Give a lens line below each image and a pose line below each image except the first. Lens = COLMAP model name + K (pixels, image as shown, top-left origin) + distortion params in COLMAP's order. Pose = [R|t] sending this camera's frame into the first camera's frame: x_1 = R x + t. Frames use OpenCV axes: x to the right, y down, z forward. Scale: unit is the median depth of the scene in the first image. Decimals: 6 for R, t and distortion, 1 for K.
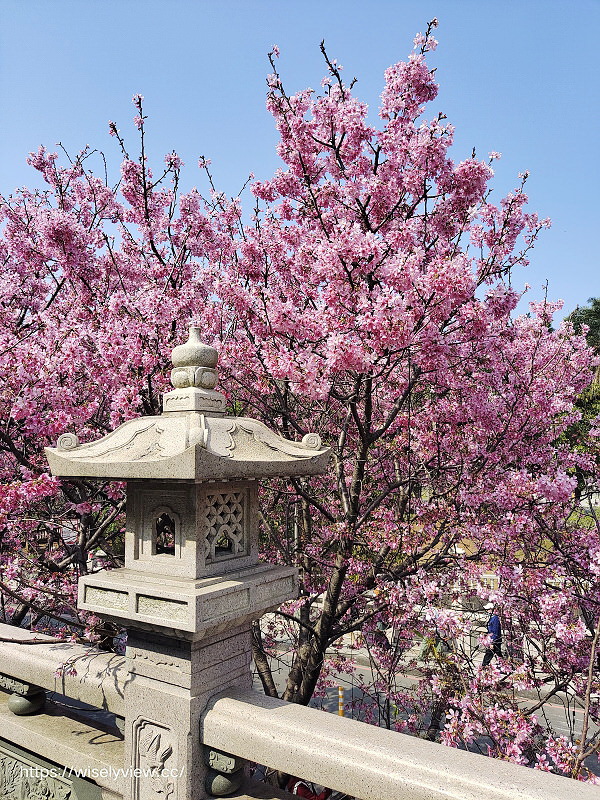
lens RADIAL K [[600.2, 0, 300.0], [0, 600.2, 400.0], [0, 0, 1]] dist [0.042629, 0.000251]
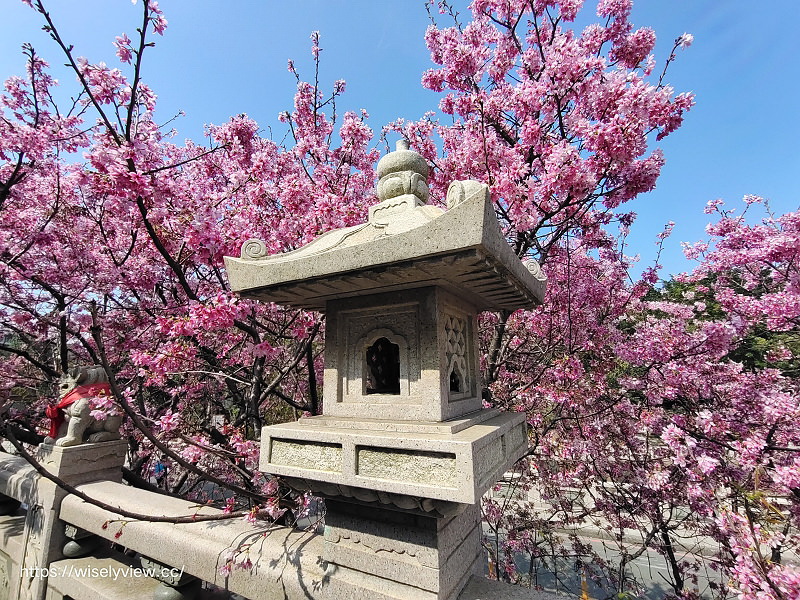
lens RADIAL K [[356.2, 0, 402.0], [0, 356.2, 289.3], [0, 0, 1]] dist [-0.016239, 0.000243]
pose [[0.994916, 0.012749, 0.099901, -0.239693], [0.001867, 0.989450, -0.144863, 0.188725], [-0.100694, 0.144313, 0.984395, 0.532854]]
